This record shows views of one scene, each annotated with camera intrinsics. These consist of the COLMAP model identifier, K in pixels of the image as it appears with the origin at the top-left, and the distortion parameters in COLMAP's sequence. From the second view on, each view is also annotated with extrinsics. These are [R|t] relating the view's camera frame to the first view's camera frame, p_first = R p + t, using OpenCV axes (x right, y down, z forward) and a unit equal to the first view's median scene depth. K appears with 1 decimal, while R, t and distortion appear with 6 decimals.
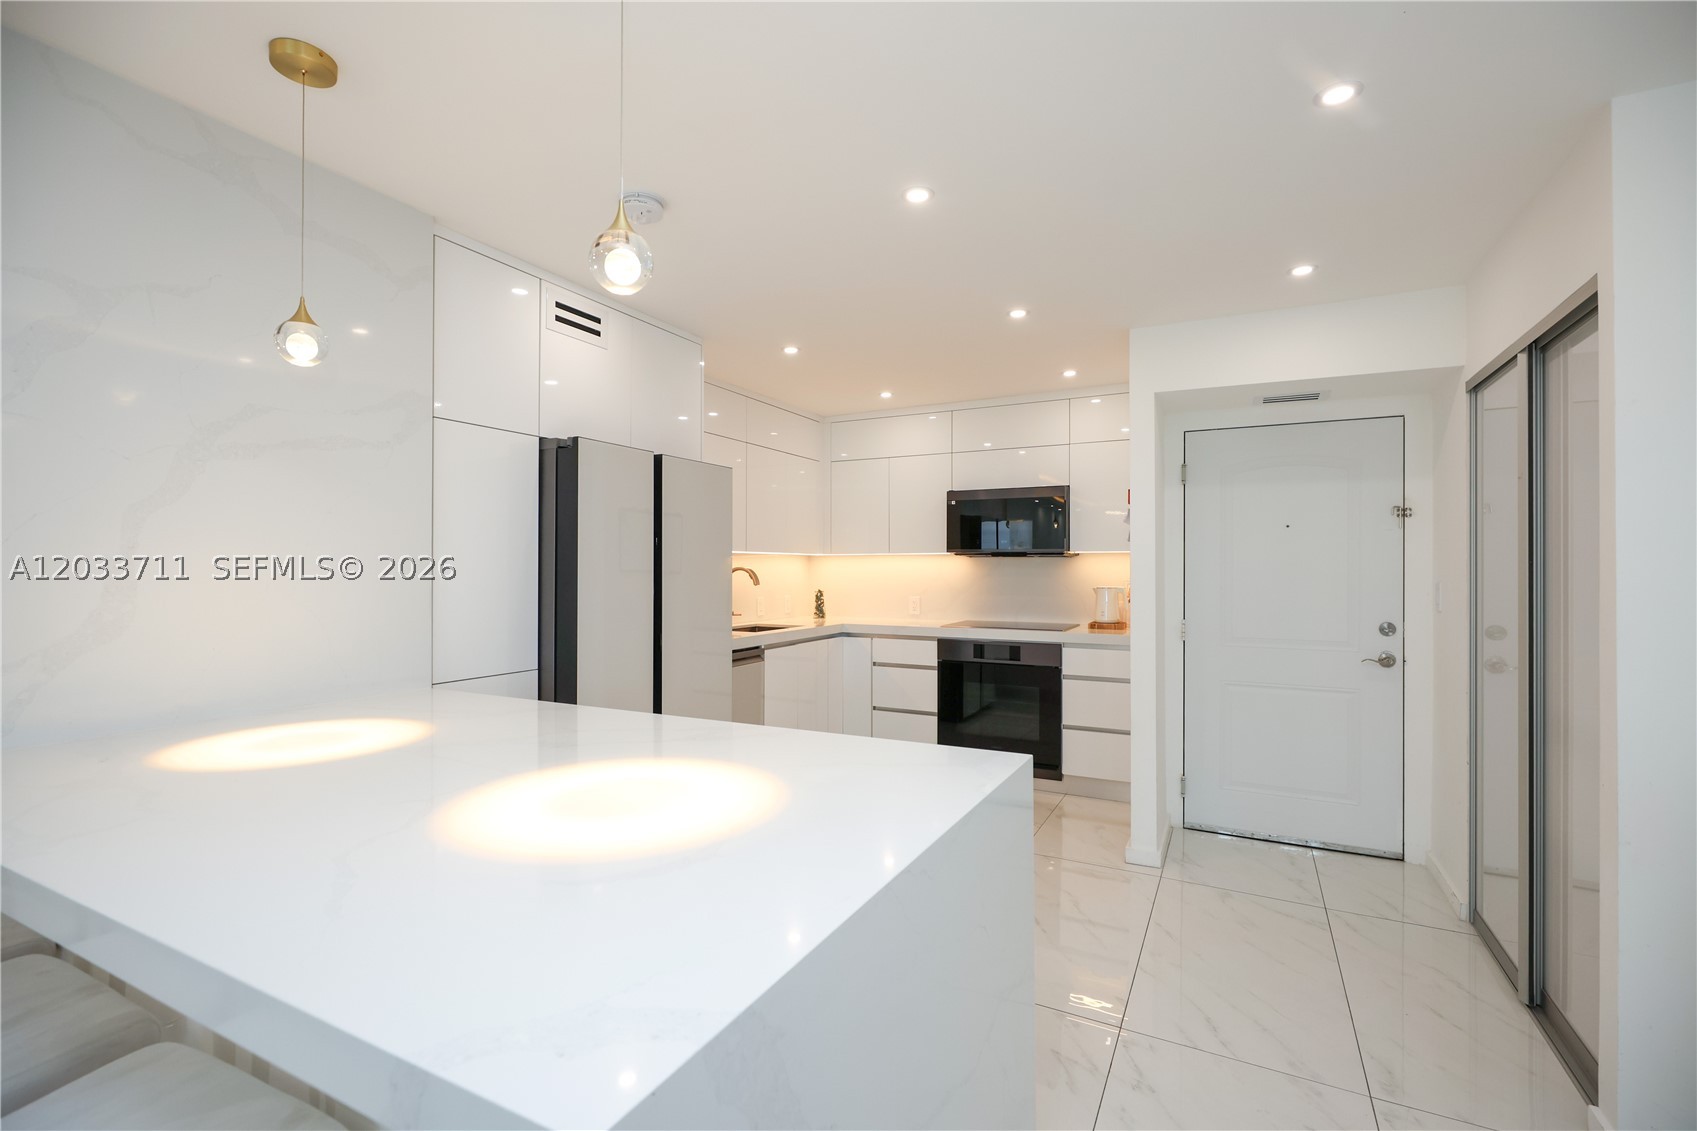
lens RADIAL K [[762.6, 0, 848.5], [0, 762.6, 565.5], [0, 0, 1]] dist [0.000053, -0.000507]
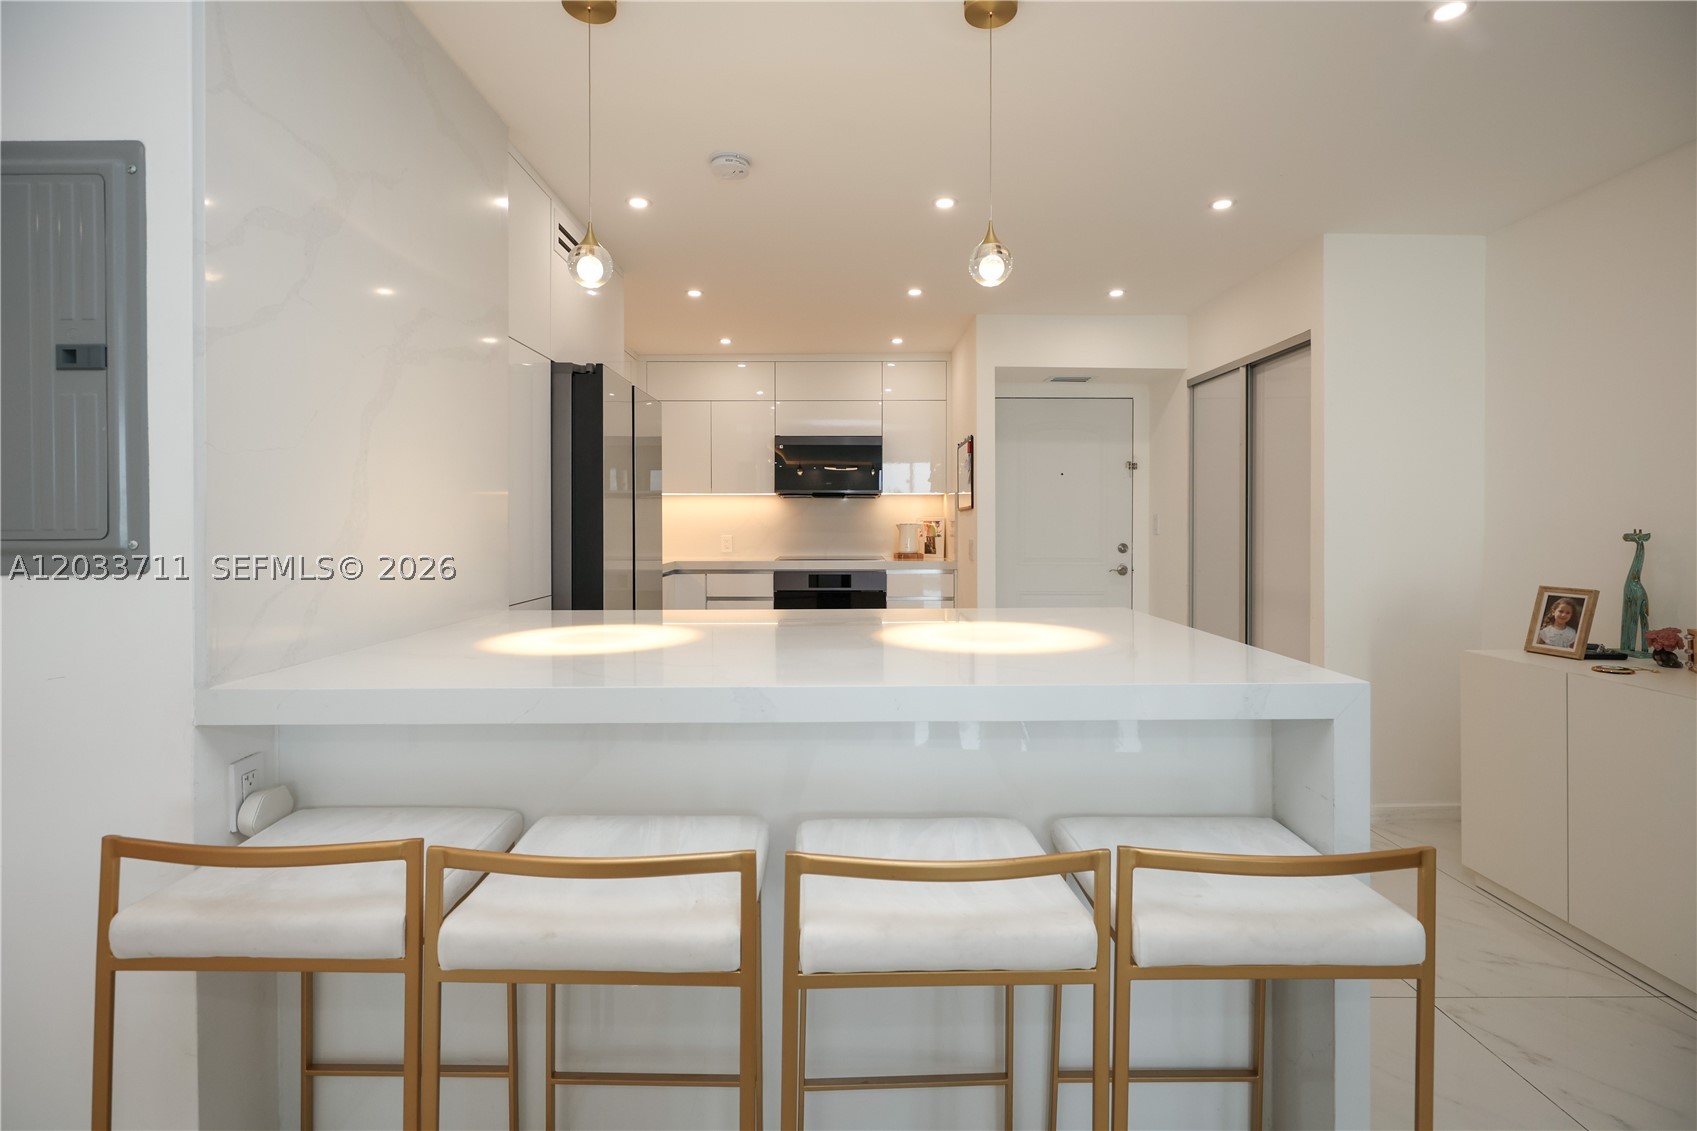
lens RADIAL K [[794.5, 0, 854.1], [0, 794.5, 511.5], [0, 0, 1]] dist [0.012205, 0.000158]
pose [[0.885934, 0.004466, 0.463789, -0.323048], [-0.000063, 0.999955, -0.009508, 0.022739], [-0.463811, 0.008394, 0.885895, -0.057426]]
